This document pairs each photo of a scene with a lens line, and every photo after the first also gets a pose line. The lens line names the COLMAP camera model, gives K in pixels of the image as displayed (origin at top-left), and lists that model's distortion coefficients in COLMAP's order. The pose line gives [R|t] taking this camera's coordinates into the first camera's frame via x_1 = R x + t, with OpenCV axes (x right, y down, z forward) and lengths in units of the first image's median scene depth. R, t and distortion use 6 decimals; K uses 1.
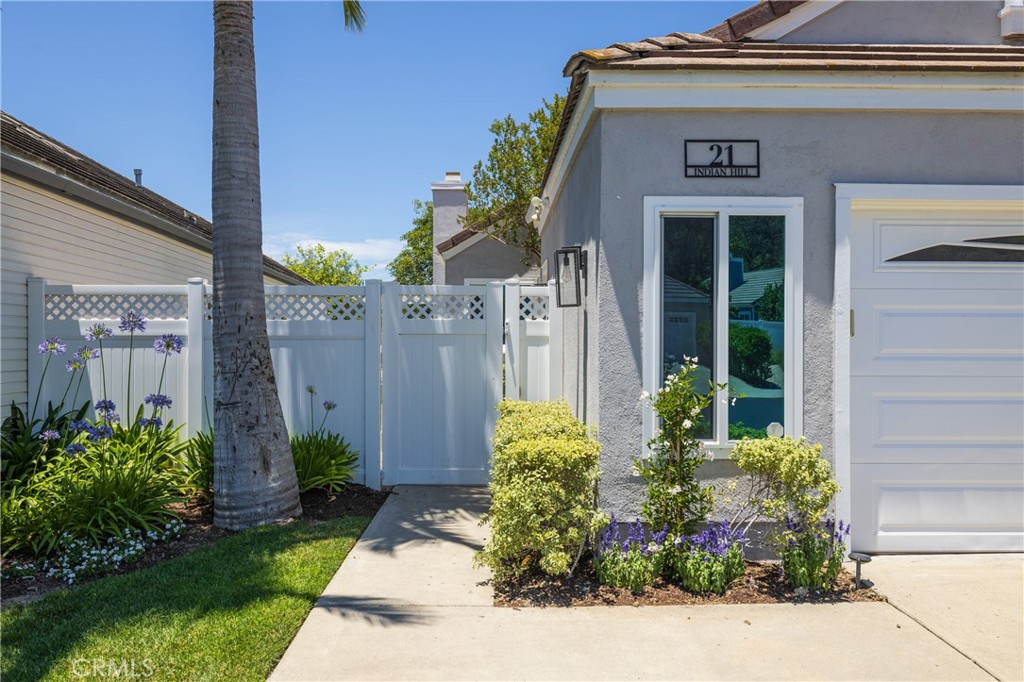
lens RADIAL K [[727.2, 0, 512.0], [0, 727.2, 341.0], [0, 0, 1]] dist [-0.000537, -0.000163]
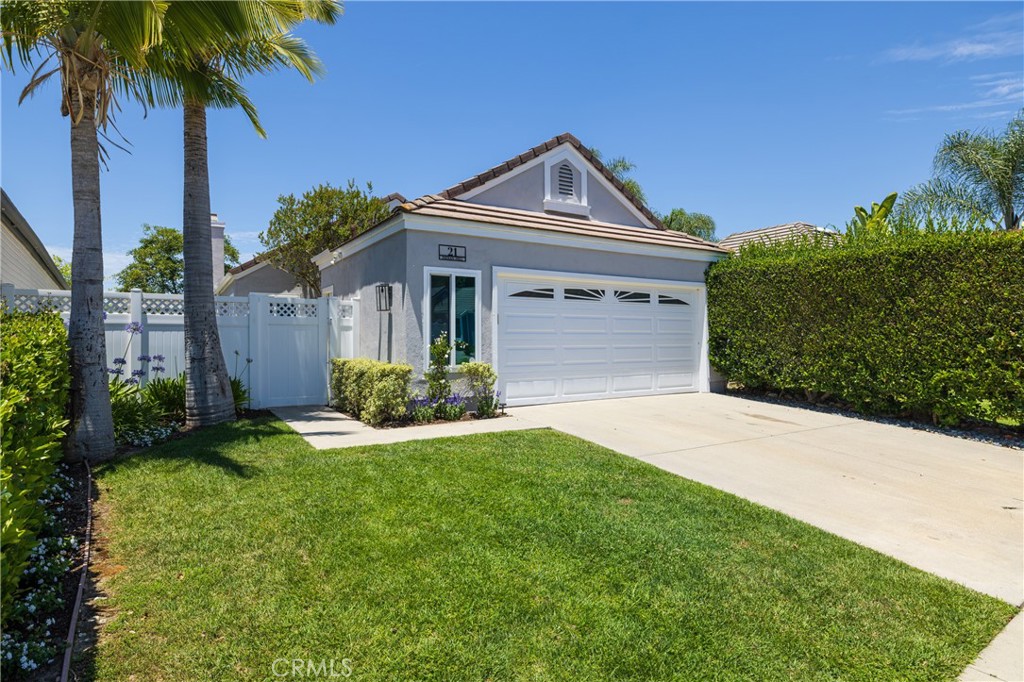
lens RADIAL K [[536.9, 0, 512.0], [0, 536.9, 341.0], [0, 0, 1]] dist [-0.001127, 0.000032]
pose [[0.858157, -0.005415, 0.513360, -0.487588], [0.005956, 0.999982, 0.000593, 0.053197], [-0.513354, 0.002548, 0.858173, -0.695824]]
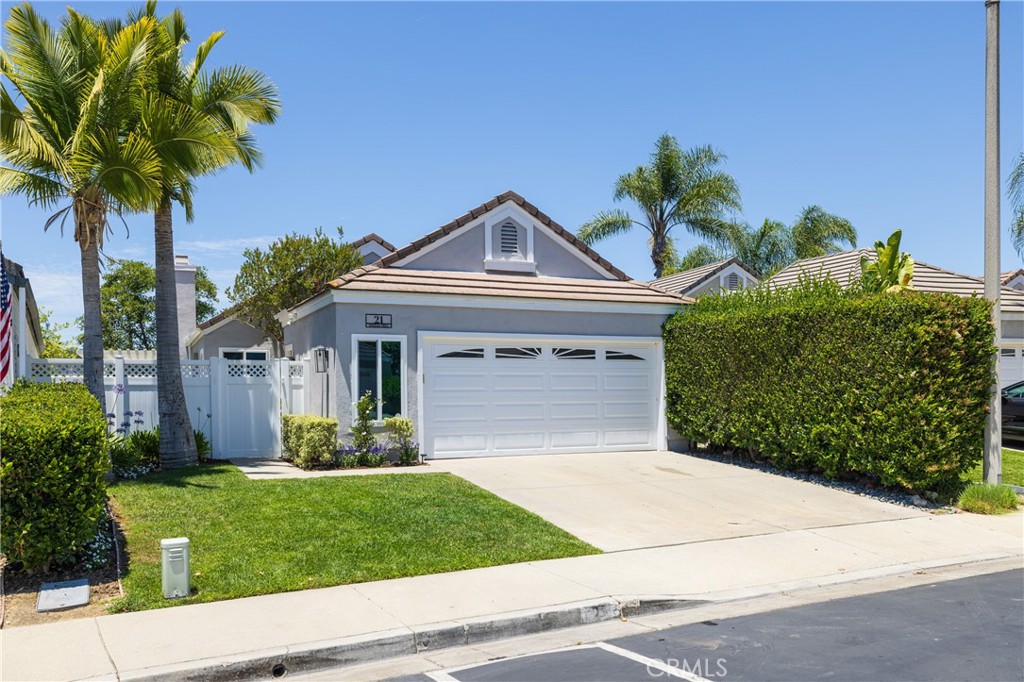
lens RADIAL K [[813.4, 0, 514.4], [0, 813.4, 413.8], [0, 0, 1]] dist [0.005424, -0.000211]
pose [[0.917844, -0.017772, 0.396543, -0.488744], [0.009141, 0.999679, 0.023645, 0.041409], [-0.396836, -0.018077, 0.917712, -2.122416]]
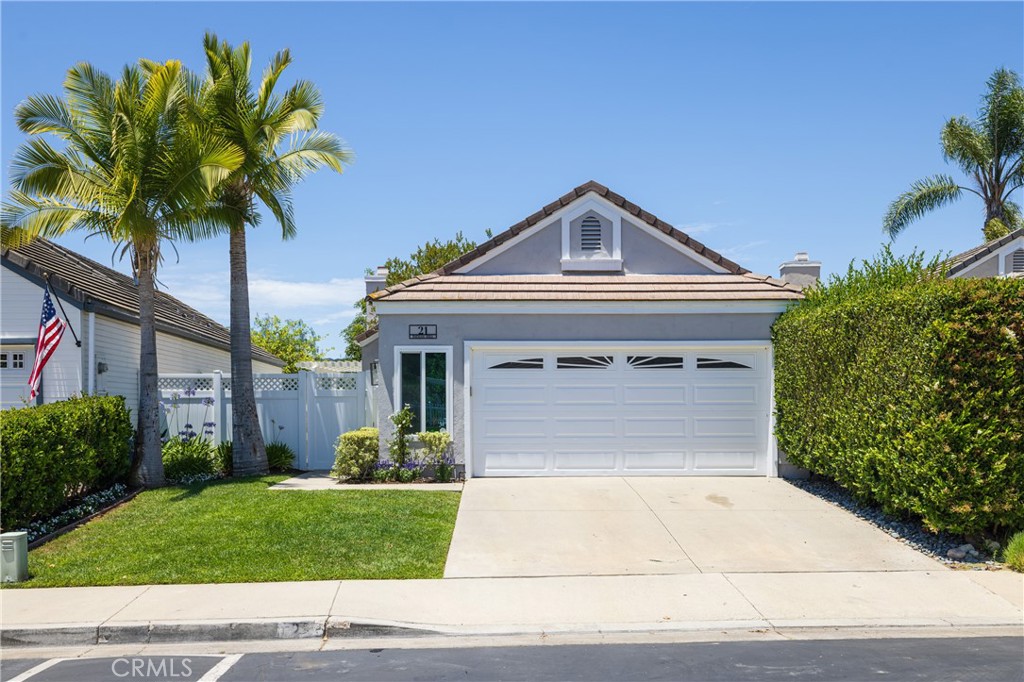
lens RADIAL K [[938.7, 0, 529.7], [0, 938.7, 436.0], [0, 0, 1]] dist [0.005605, 0.007736]
pose [[0.999983, -0.003961, 0.004285, 0.671344], [0.003834, 0.999568, 0.029141, 0.040037], [-0.004398, -0.029125, 0.999566, -2.536214]]
